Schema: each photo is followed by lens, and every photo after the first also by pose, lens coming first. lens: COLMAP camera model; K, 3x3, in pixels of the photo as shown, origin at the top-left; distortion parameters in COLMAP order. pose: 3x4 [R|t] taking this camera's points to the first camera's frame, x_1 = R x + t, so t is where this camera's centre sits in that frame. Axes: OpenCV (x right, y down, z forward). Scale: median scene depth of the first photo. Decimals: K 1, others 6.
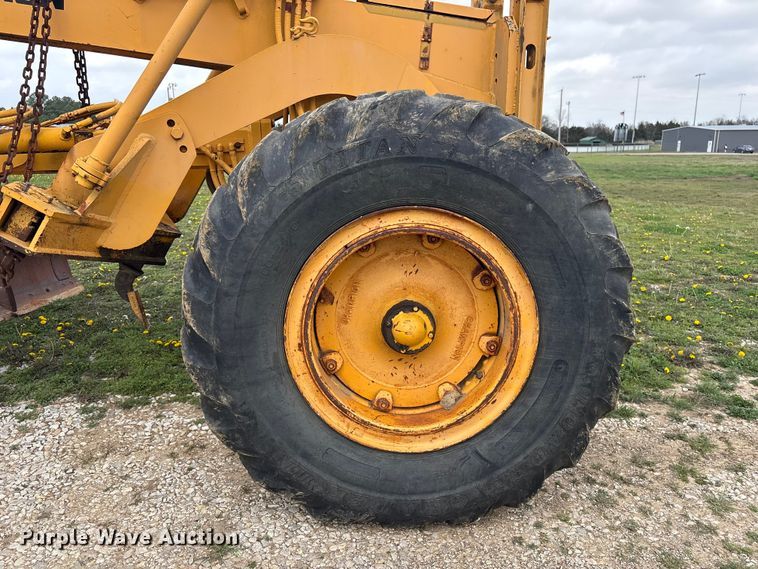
lens RADIAL K [[575.0, 0, 374.6], [0, 575.0, 282.6], [0, 0, 1]] dist [0.064208, -0.075792]
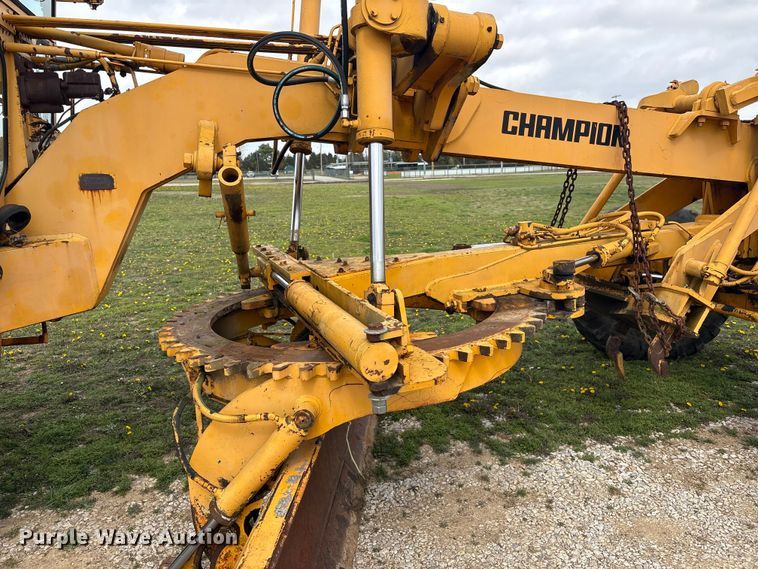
lens RADIAL K [[575.0, 0, 374.6], [0, 575.0, 282.6], [0, 0, 1]] dist [0.064208, -0.075792]
pose [[0.994310, -0.054321, 0.091632, -1.568863], [0.058128, 0.997531, -0.039408, -0.178305], [-0.089265, 0.044510, 0.995013, -0.334420]]
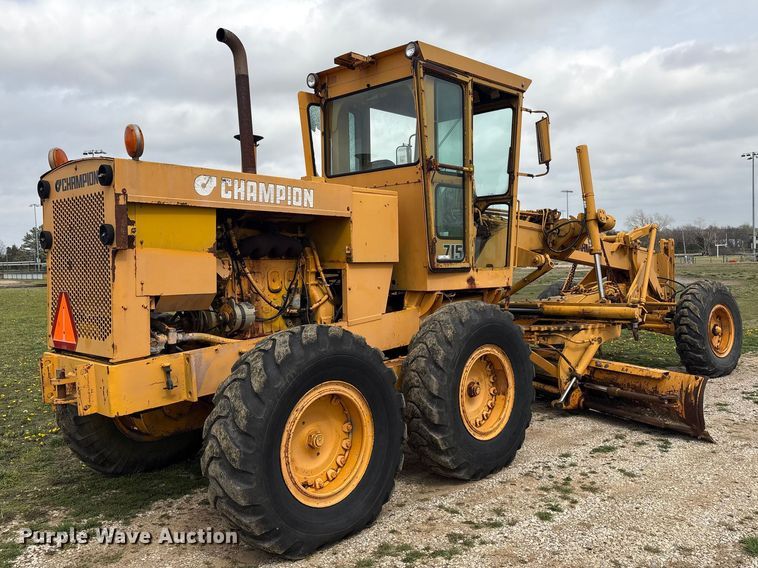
lens RADIAL K [[653.6, 0, 390.9], [0, 653.6, 272.3], [0, 0, 1]] dist [0.107298, -0.124549]
pose [[0.809664, -0.036003, 0.585789, -4.788398], [0.166820, 0.971065, -0.170893, 0.093071], [-0.562686, 0.236087, 0.792242, -1.684323]]
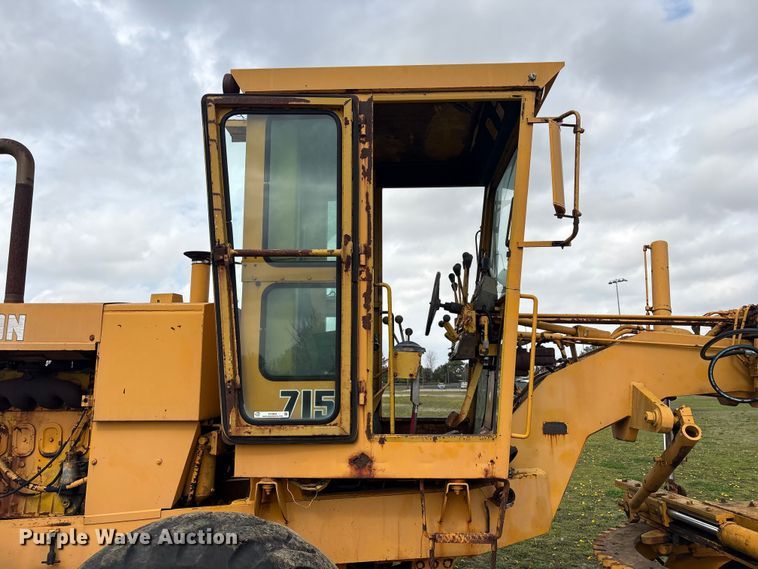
lens RADIAL K [[575.0, 0, 374.6], [0, 575.0, 282.6], [0, 0, 1]] dist [0.064208, -0.075792]
pose [[0.976967, -0.053934, -0.206465, -2.210087], [-0.032781, 0.918117, -0.394951, -0.190728], [0.210860, 0.392622, 0.895202, -0.822830]]
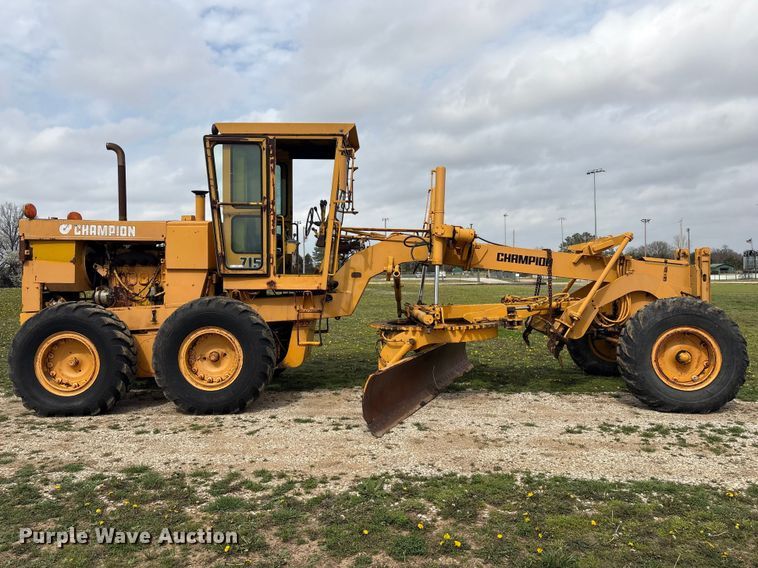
lens RADIAL K [[575.0, 0, 374.6], [0, 575.0, 282.1], [0, 0, 1]] dist [0.064208, -0.075792]
pose [[0.983051, -0.008080, -0.183153, -1.163830], [-0.032138, 0.975963, -0.215552, 0.458000], [0.180492, 0.217785, 0.959162, -2.965732]]
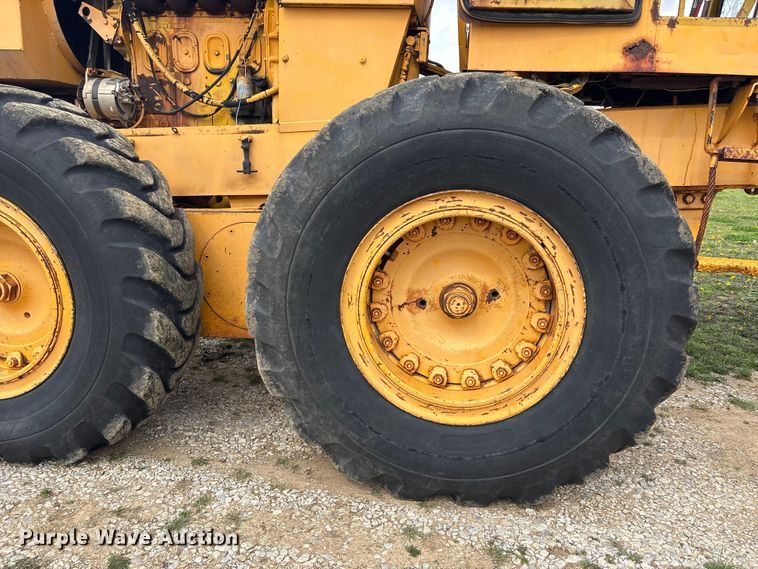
lens RADIAL K [[575.0, 0, 374.6], [0, 575.0, 282.6], [0, 0, 1]] dist [0.064208, -0.075792]
pose [[0.951174, 0.085252, -0.296649, -2.688020], [-0.092529, 0.995654, -0.010550, 0.152087], [0.294460, 0.037483, 0.954928, -0.539774]]
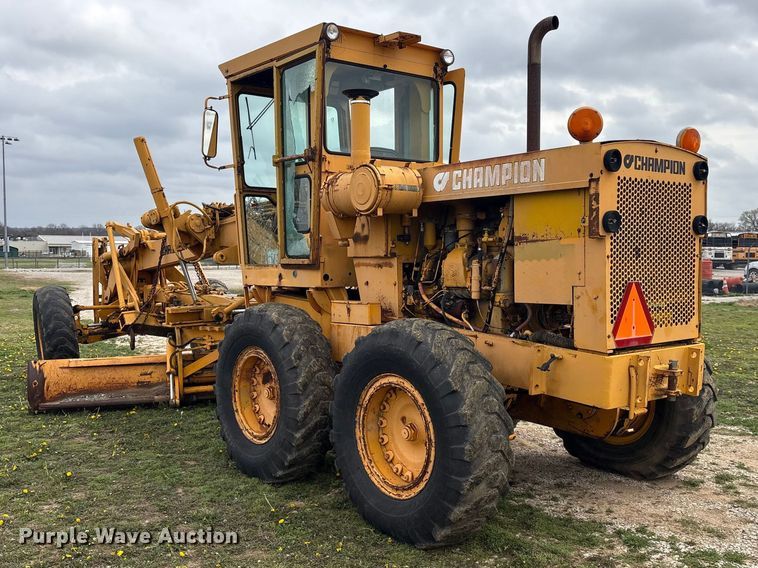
lens RADIAL K [[789.4, 0, 393.8], [0, 789.4, 286.8], [0, 0, 1]] dist [0.011676, -0.001964]
pose [[-0.483031, -0.045596, 0.874415, -6.155068], [0.208950, 0.963789, 0.165681, -0.978968], [-0.850307, 0.262738, -0.456013, 2.581271]]
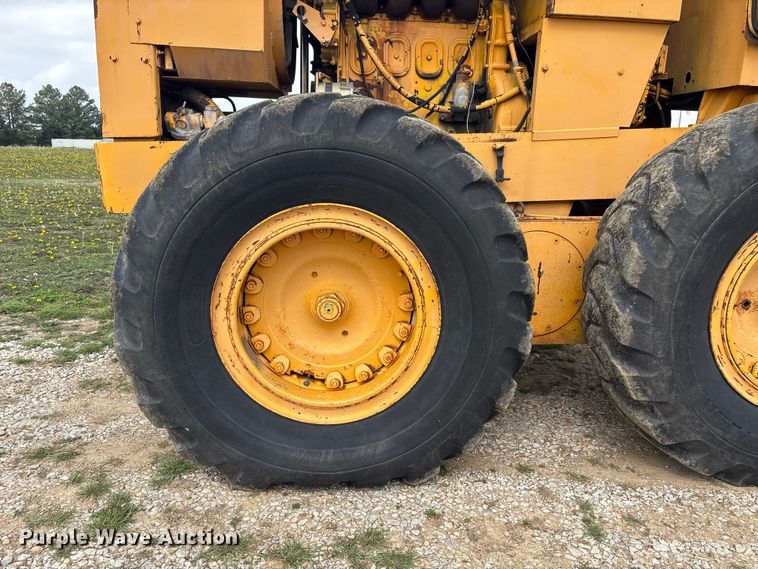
lens RADIAL K [[575.0, 0, 374.6], [0, 575.0, 282.6], [0, 0, 1]] dist [0.064208, -0.075792]
pose [[0.991188, 0.051505, -0.122042, -3.506835], [-0.052715, 0.998587, -0.006704, 0.174581], [0.121525, 0.013079, 0.992502, -0.732236]]
